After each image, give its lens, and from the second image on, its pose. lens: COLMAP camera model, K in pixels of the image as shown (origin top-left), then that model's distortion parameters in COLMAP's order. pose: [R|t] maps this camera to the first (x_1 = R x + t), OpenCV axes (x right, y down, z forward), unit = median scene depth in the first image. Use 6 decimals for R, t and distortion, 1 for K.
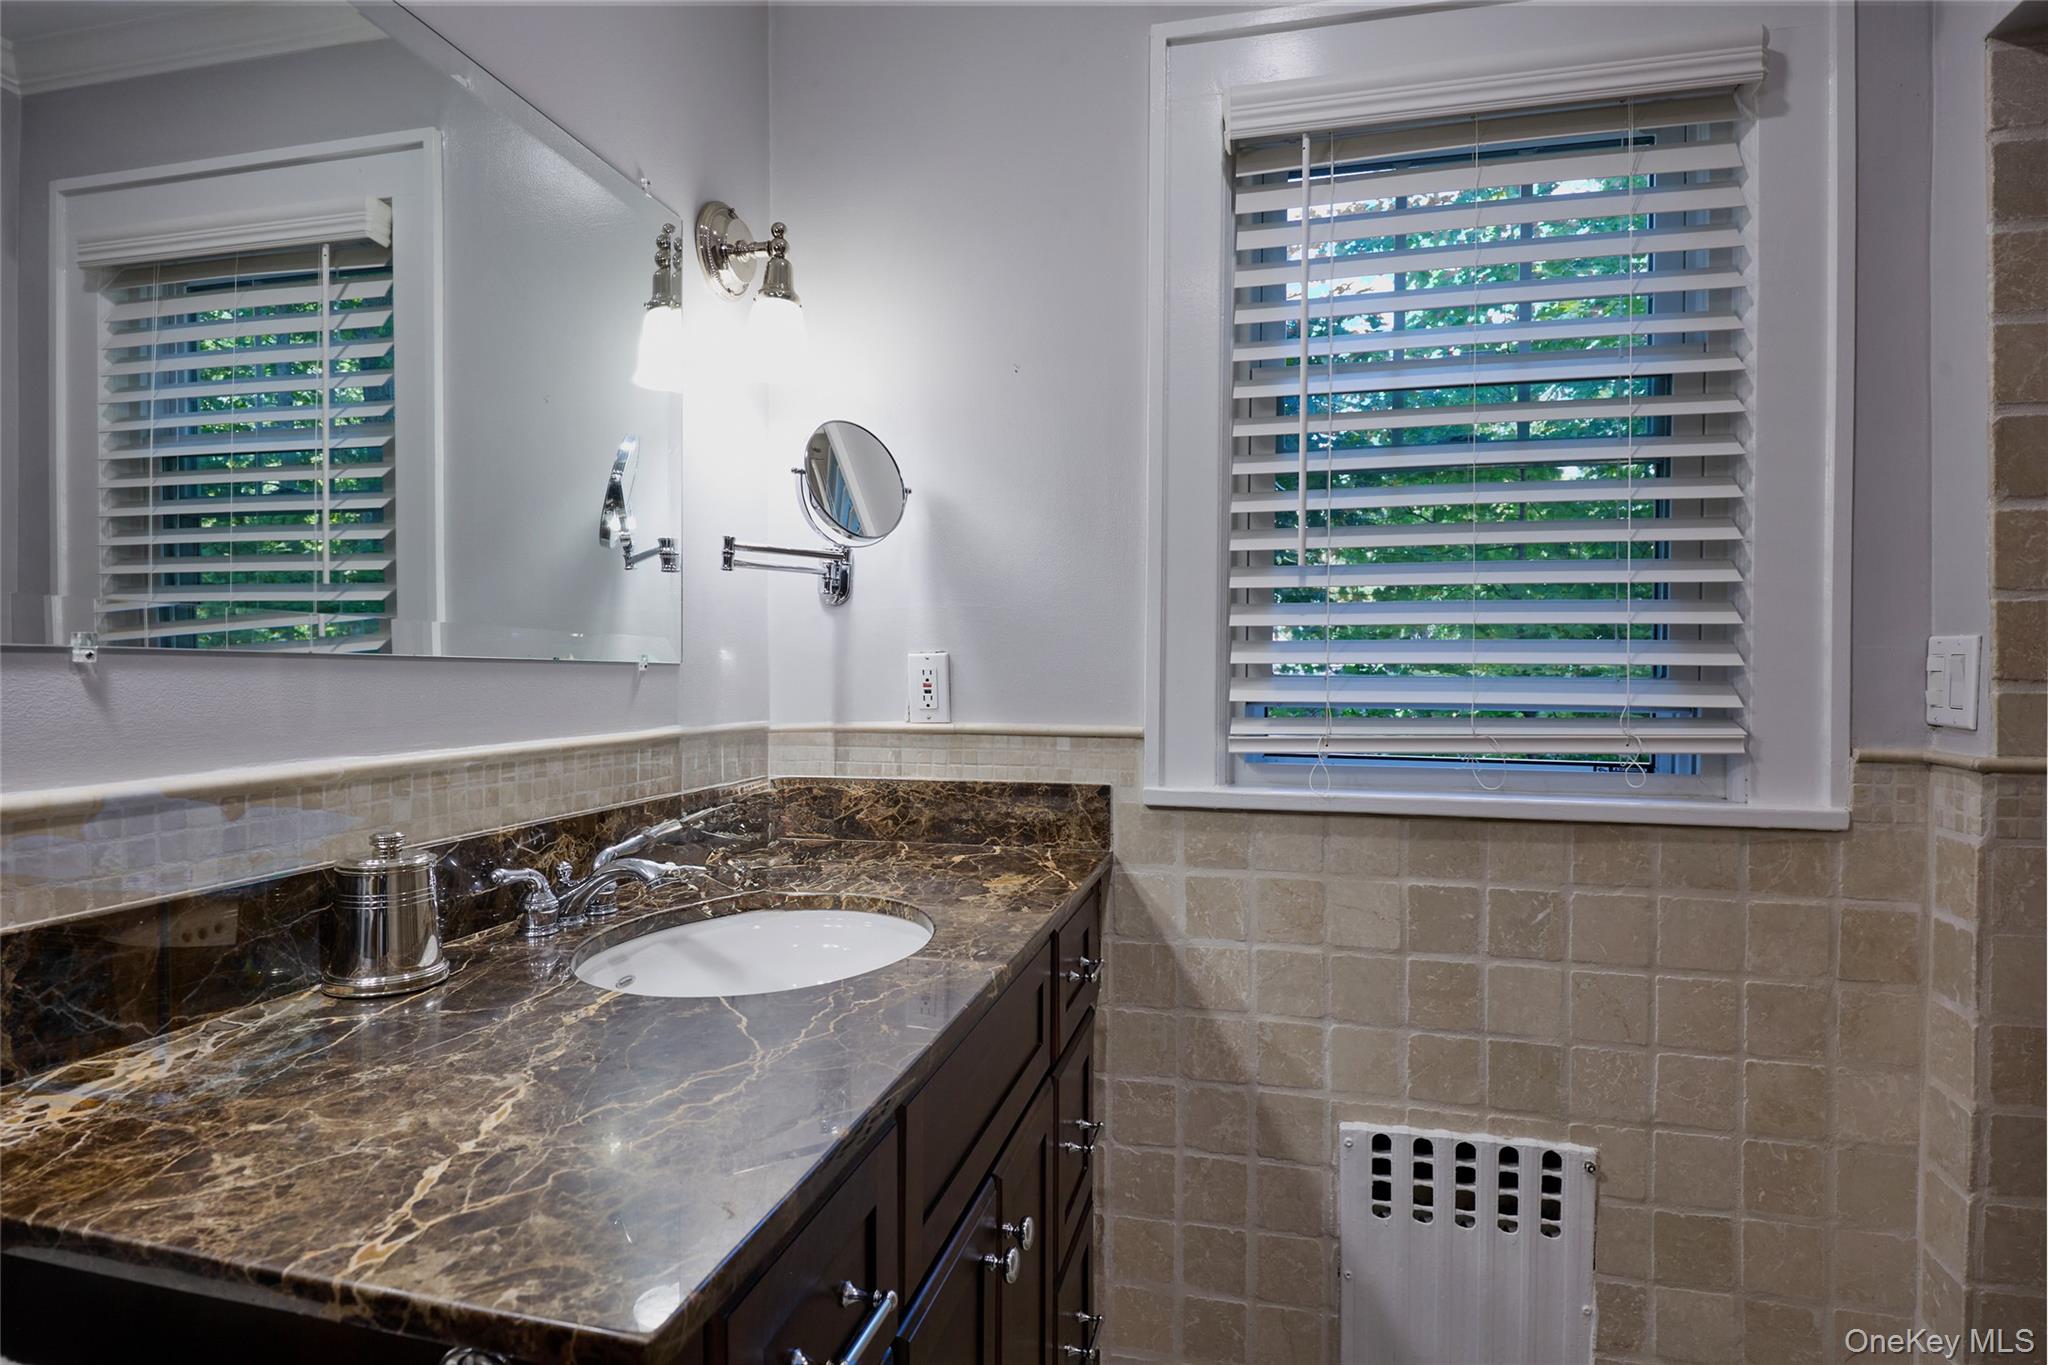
lens RADIAL K [[1079.2, 0, 1024.0], [0, 1079.2, 682.5], [0, 0, 1]] dist [0.018221, -0.023777]
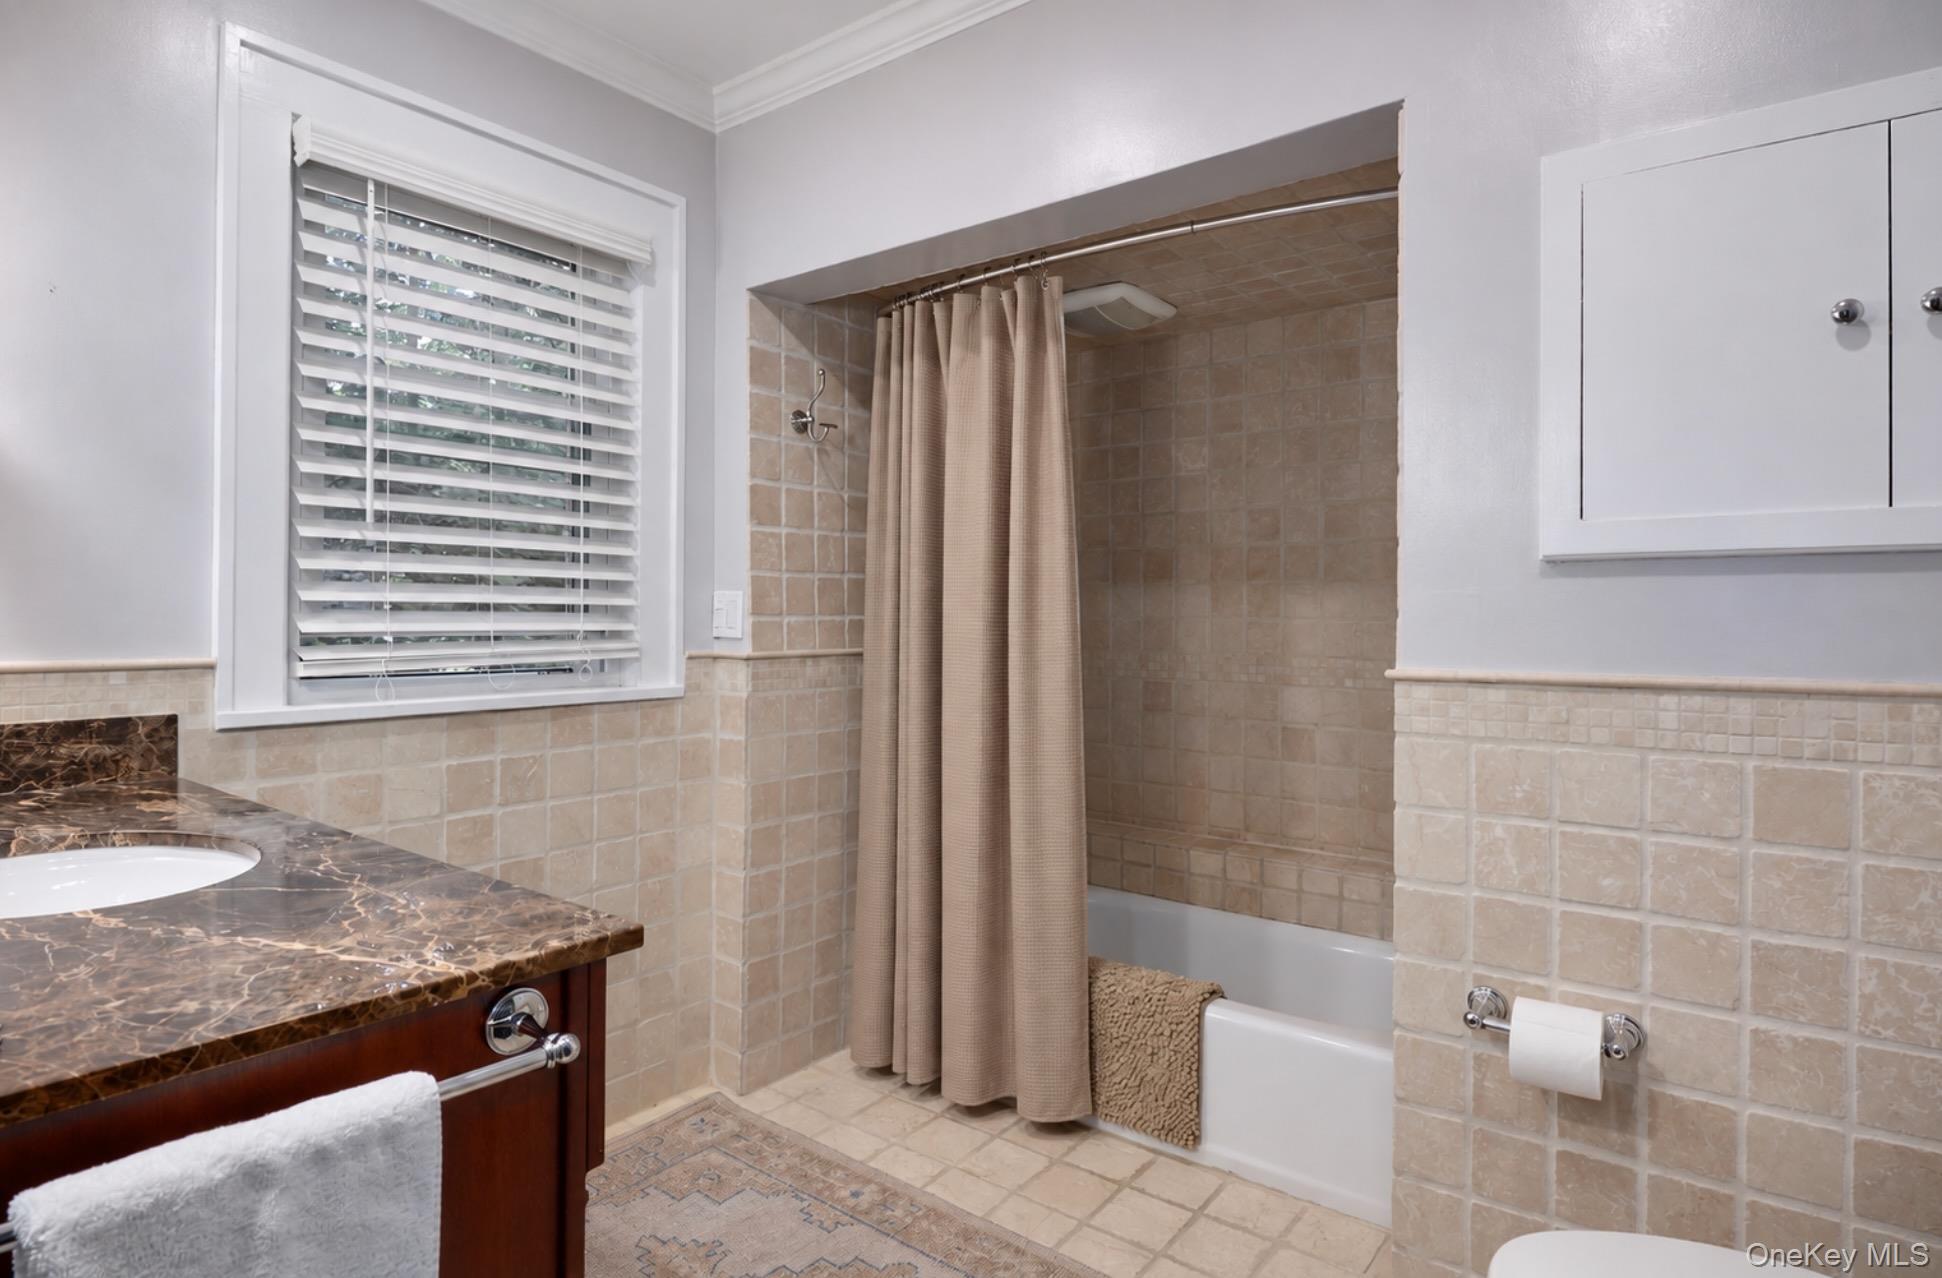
lens RADIAL K [[1044.0, 0, 971.2], [0, 1044.0, 618.7], [0, 0, 1]] dist [0.001846, 0.000314]
pose [[0.398647, -0.006230, 0.917083, -0.621157], [0.001162, 0.999980, 0.006288, -0.003933], [-0.917104, -0.001441, 0.398646, -0.132656]]
